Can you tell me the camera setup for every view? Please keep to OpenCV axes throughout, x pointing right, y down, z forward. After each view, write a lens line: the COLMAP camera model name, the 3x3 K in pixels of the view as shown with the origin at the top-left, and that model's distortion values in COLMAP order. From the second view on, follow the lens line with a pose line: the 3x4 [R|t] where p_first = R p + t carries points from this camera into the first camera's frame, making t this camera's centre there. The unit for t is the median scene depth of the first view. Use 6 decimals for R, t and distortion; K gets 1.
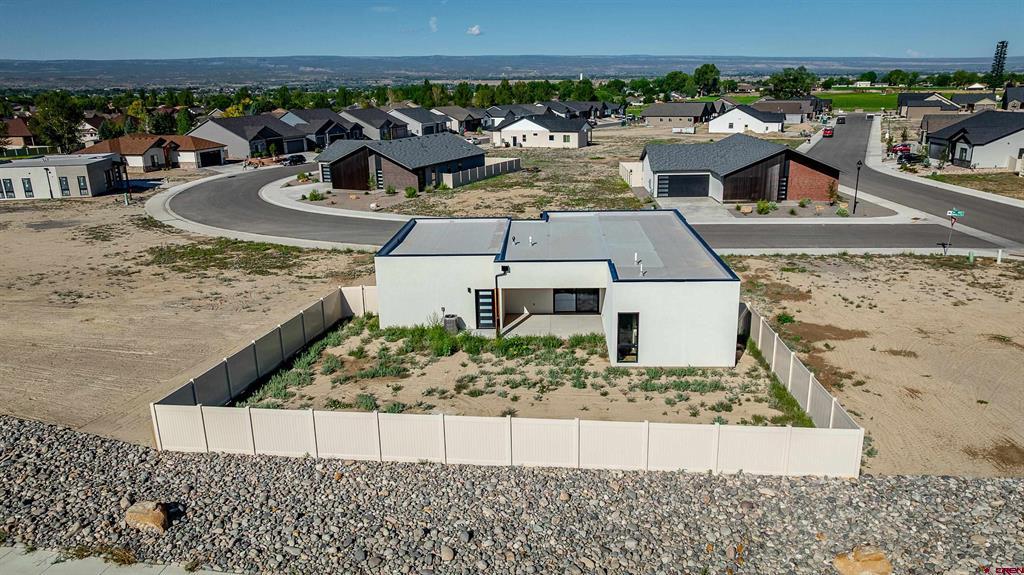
lens RADIAL K [[723.5, 0, 512.0], [0, 723.5, 287.5], [0, 0, 1]] dist [-0.032039, 0.038189]
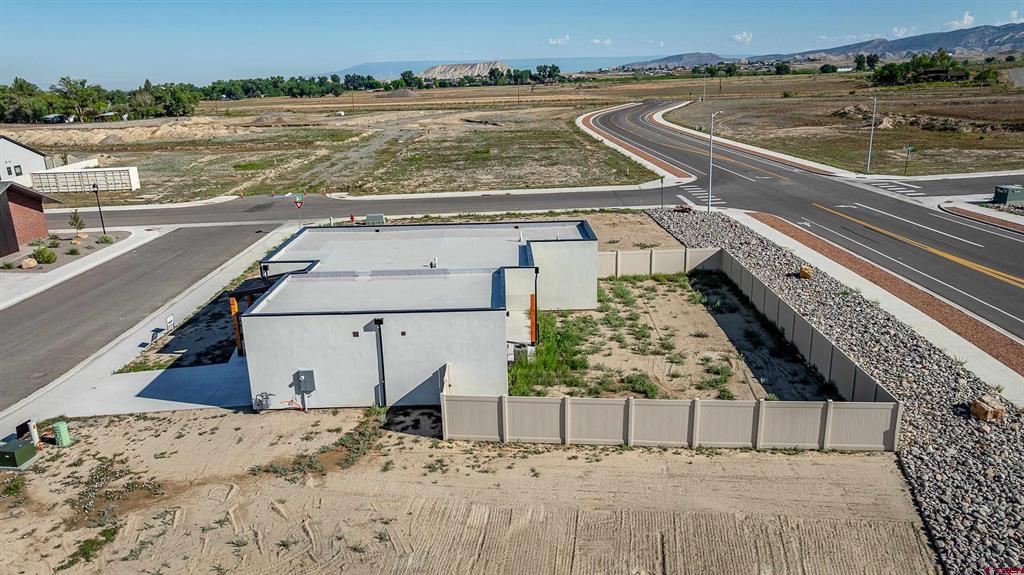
lens RADIAL K [[723.5, 0, 512.0], [0, 723.5, 287.5], [0, 0, 1]] dist [-0.032039, 0.038189]
pose [[-0.069751, -0.260222, 0.963026, -0.790812], [0.299103, 0.915506, 0.269046, -0.230632], [-0.951668, 0.306810, 0.013976, 0.839138]]
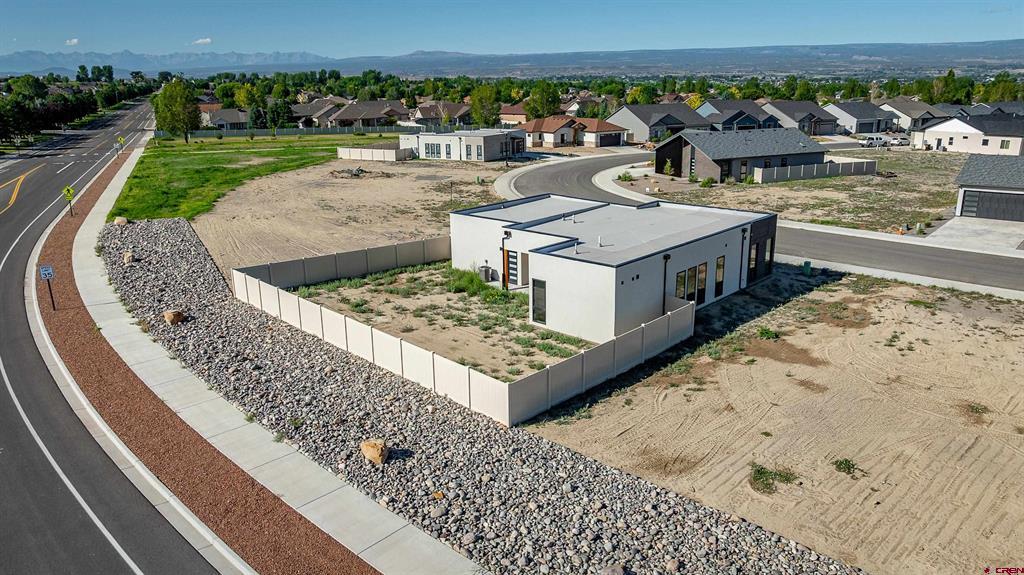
lens RADIAL K [[723.5, 0, 512.0], [0, 723.5, 287.5], [0, 0, 1]] dist [-0.032039, 0.038189]
pose [[0.766048, 0.187023, -0.614974, 0.627600], [-0.178150, 0.981030, 0.076432, -0.025565], [0.617603, 0.051007, 0.784834, 0.039818]]
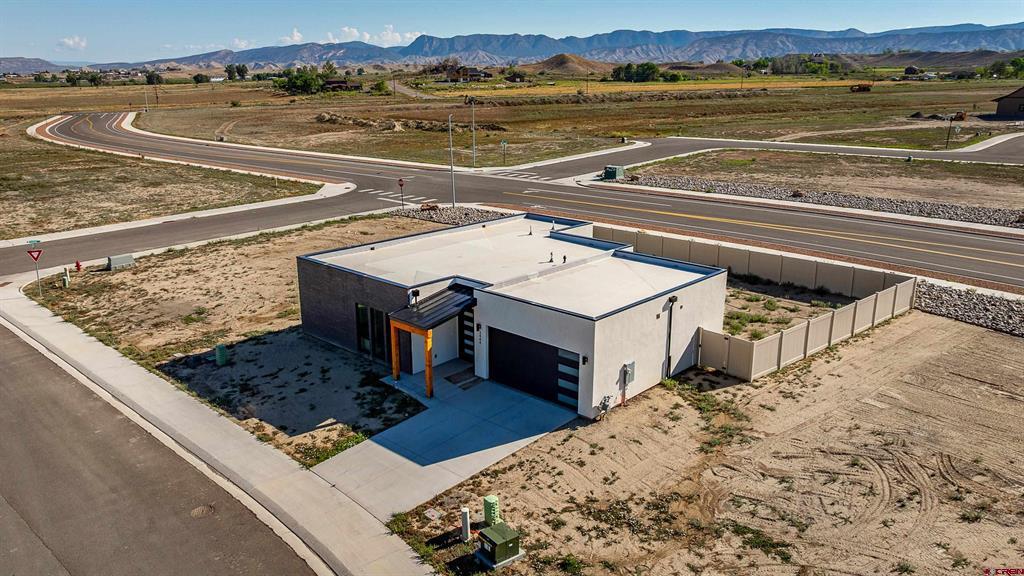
lens RADIAL K [[748.6, 0, 512.0], [0, 748.6, 288.0], [0, 0, 1]] dist [-0.024915, 0.000935]
pose [[-0.767319, -0.152732, 0.622811, -0.494761], [0.195608, 0.869189, 0.454146, -0.437857], [-0.610703, 0.470302, -0.637070, 1.533970]]
